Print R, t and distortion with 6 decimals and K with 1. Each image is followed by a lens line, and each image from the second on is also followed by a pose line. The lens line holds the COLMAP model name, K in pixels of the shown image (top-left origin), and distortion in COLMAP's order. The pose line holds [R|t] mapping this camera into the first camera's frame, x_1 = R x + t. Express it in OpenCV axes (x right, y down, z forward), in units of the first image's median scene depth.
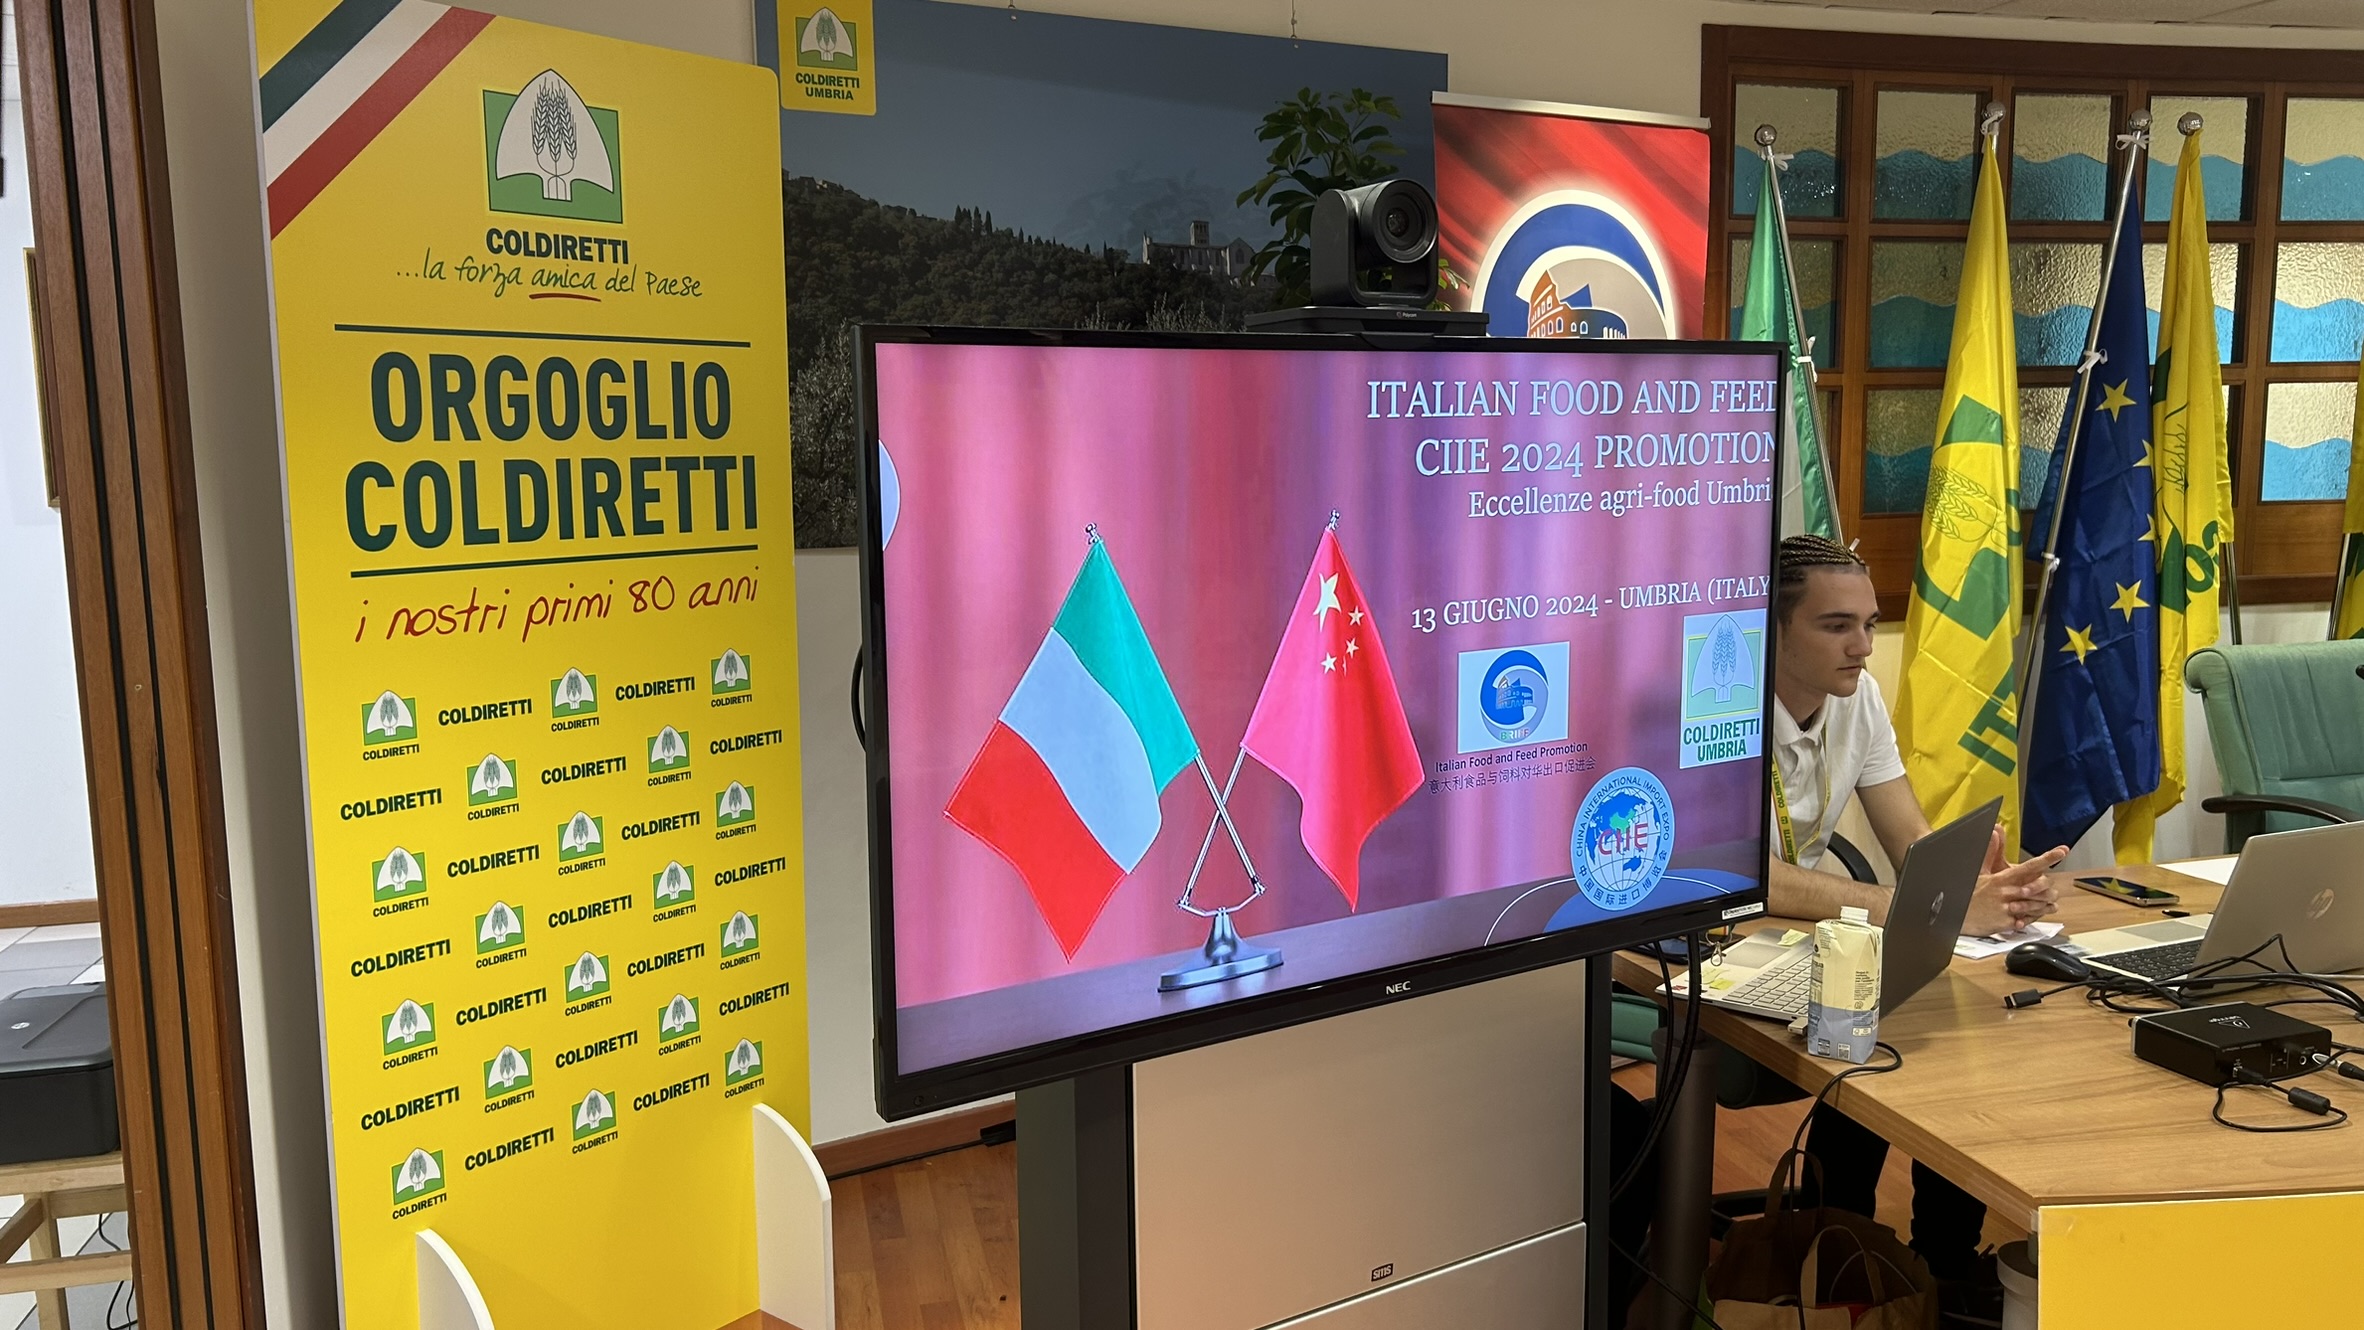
lens RADIAL K [[1782.1, 0, 1182.0], [0, 1782.1, 665.0], [0, 0, 1]] dist [0.099778, -0.171467]
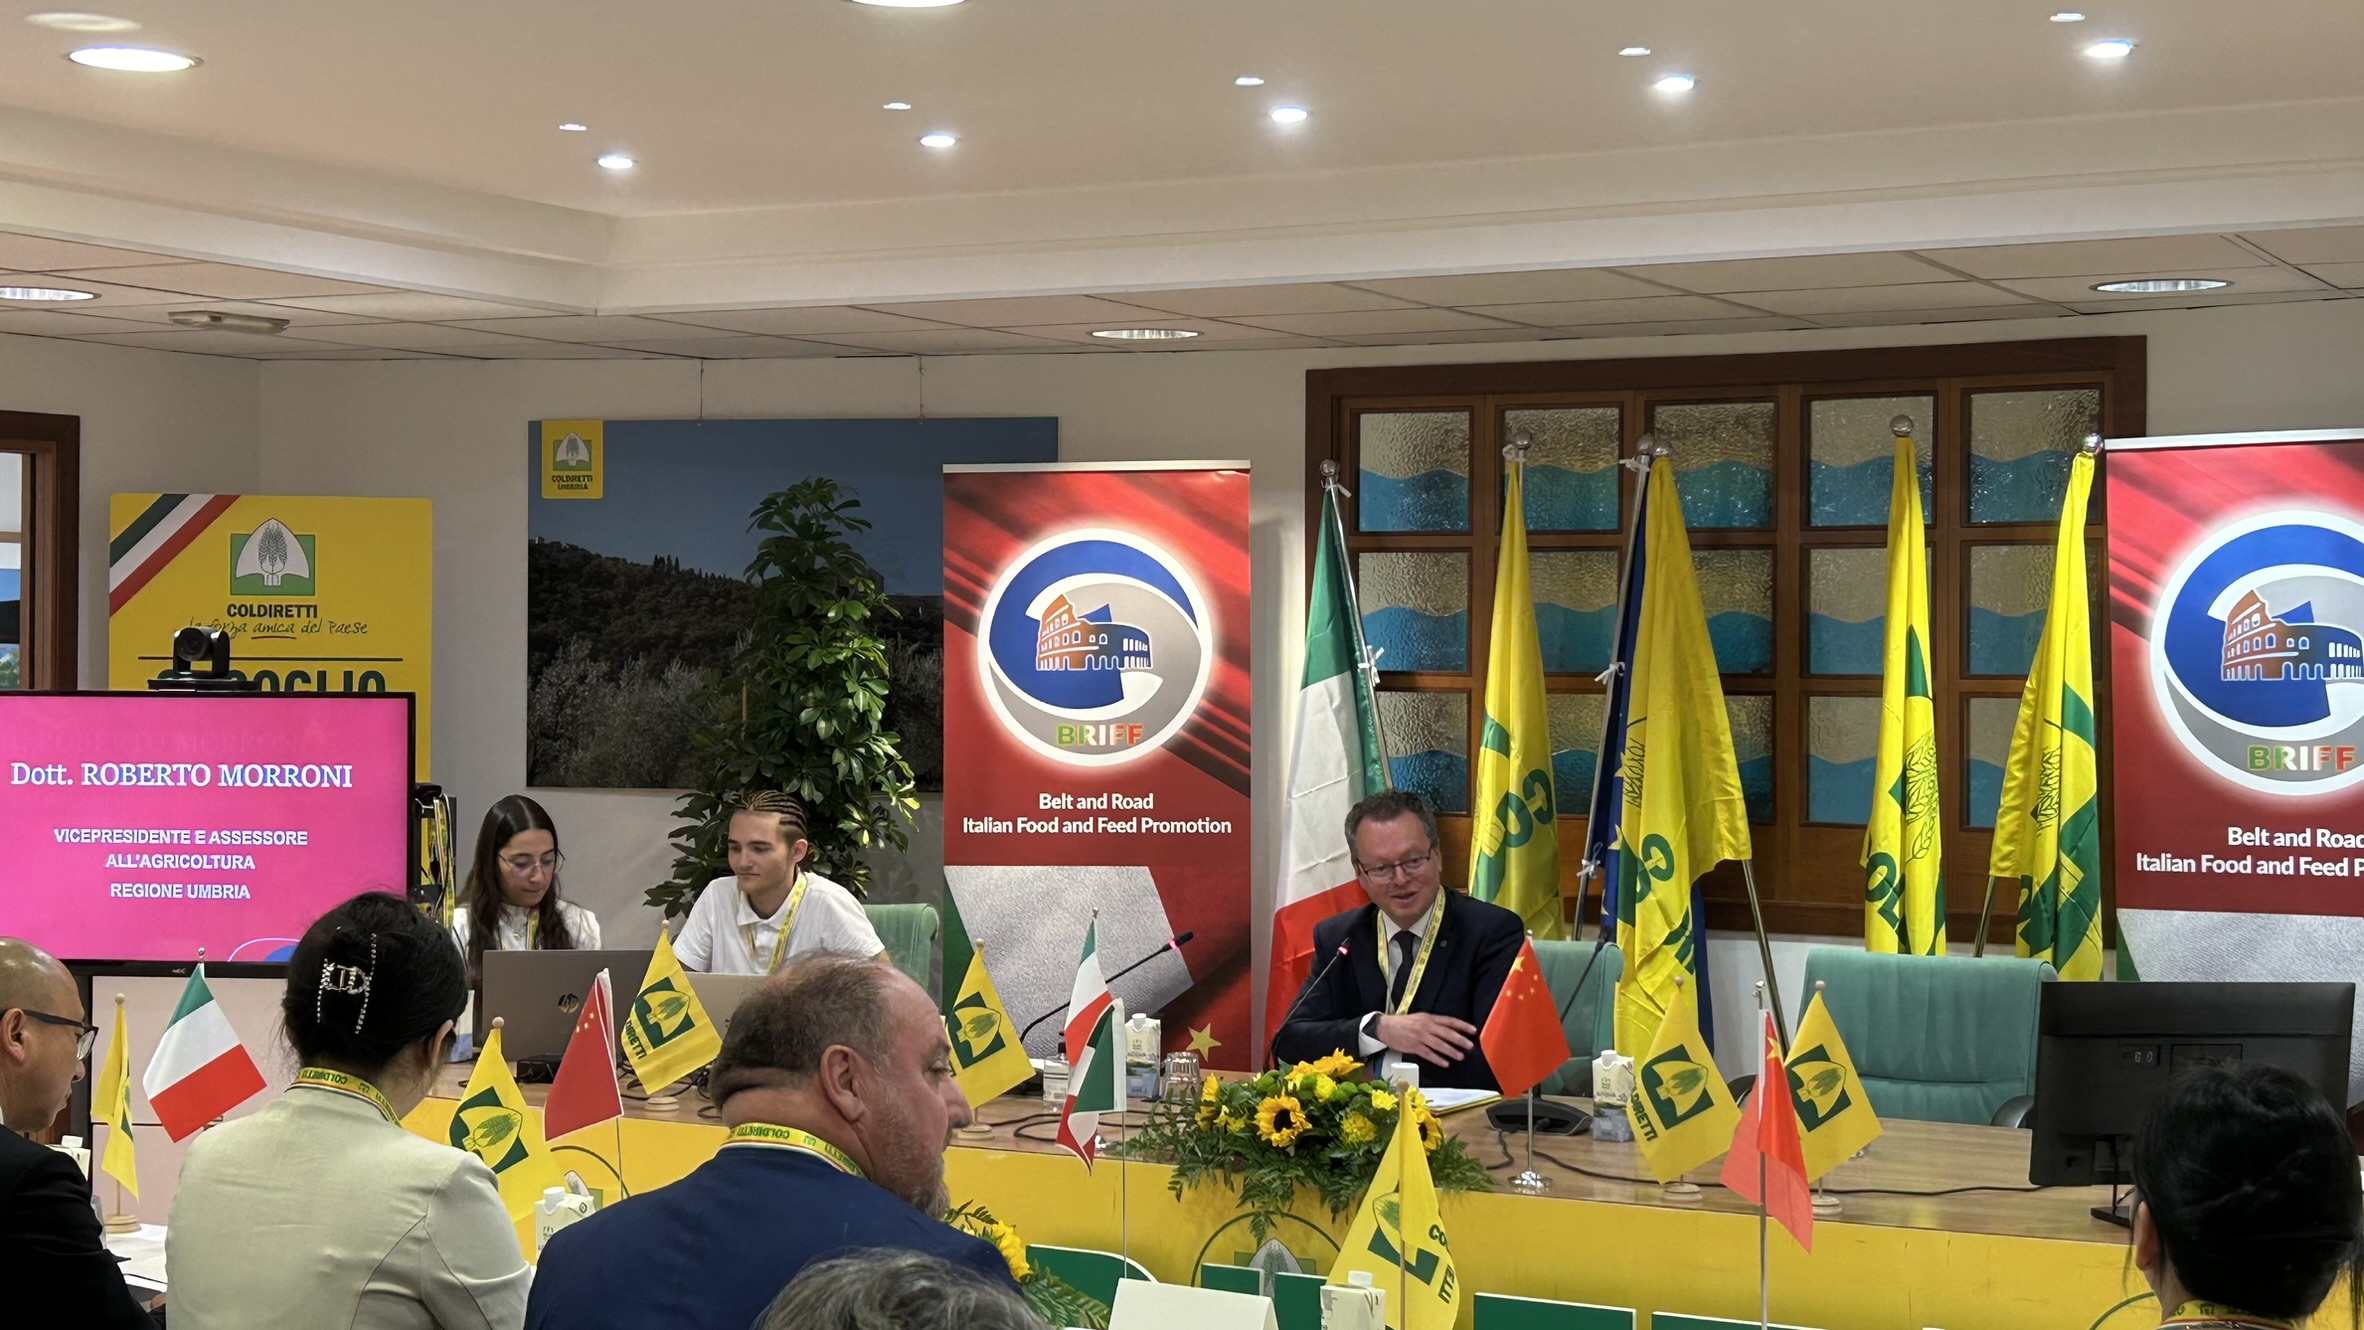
lens RADIAL K [[3389.6, 0, 1182.0], [0, 3389.6, 665.0], [0, 0, 1]] dist [0.195679, -0.077396]
pose [[0.753007, 0.023781, -0.657582, 1.954057], [-0.099726, 0.991927, -0.078325, 0.003093], [0.650411, 0.124557, 0.749300, -0.744972]]
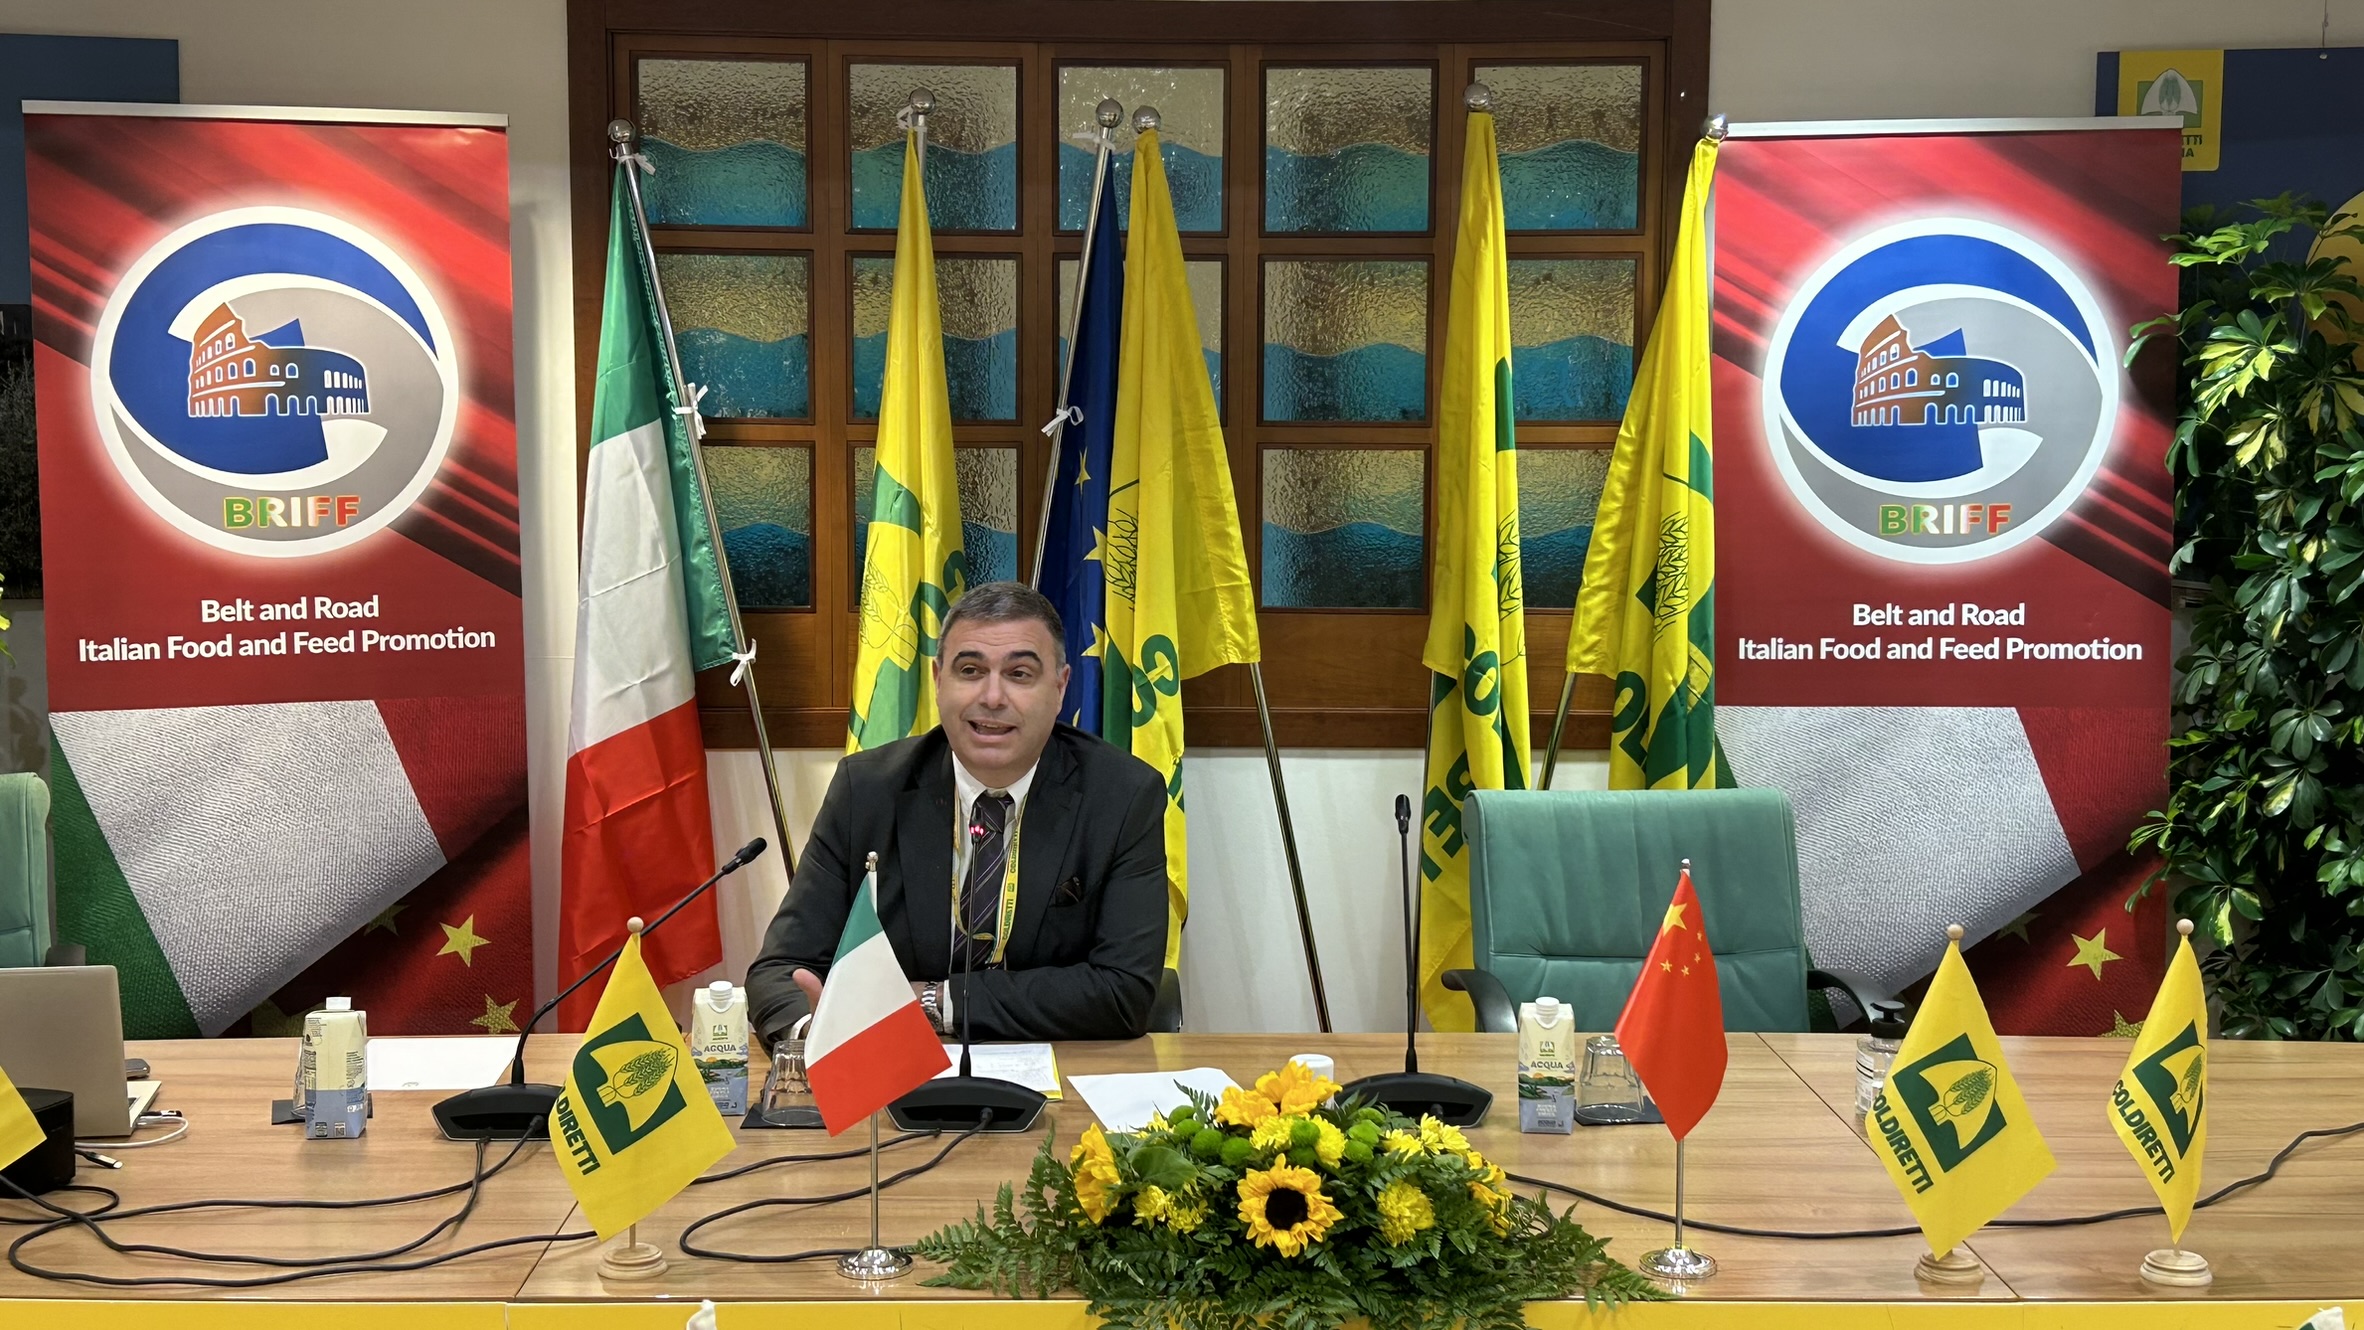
lens RADIAL K [[2928.9, 0, 1182.0], [0, 2928.9, 665.0], [0, 0, 1]] dist [0.147103, -0.363880]
pose [[0.973156, 0.042826, -0.226128, 1.034191], [-0.049815, 0.998438, -0.025289, -0.043432], [0.224692, 0.035875, 0.973769, -0.250092]]
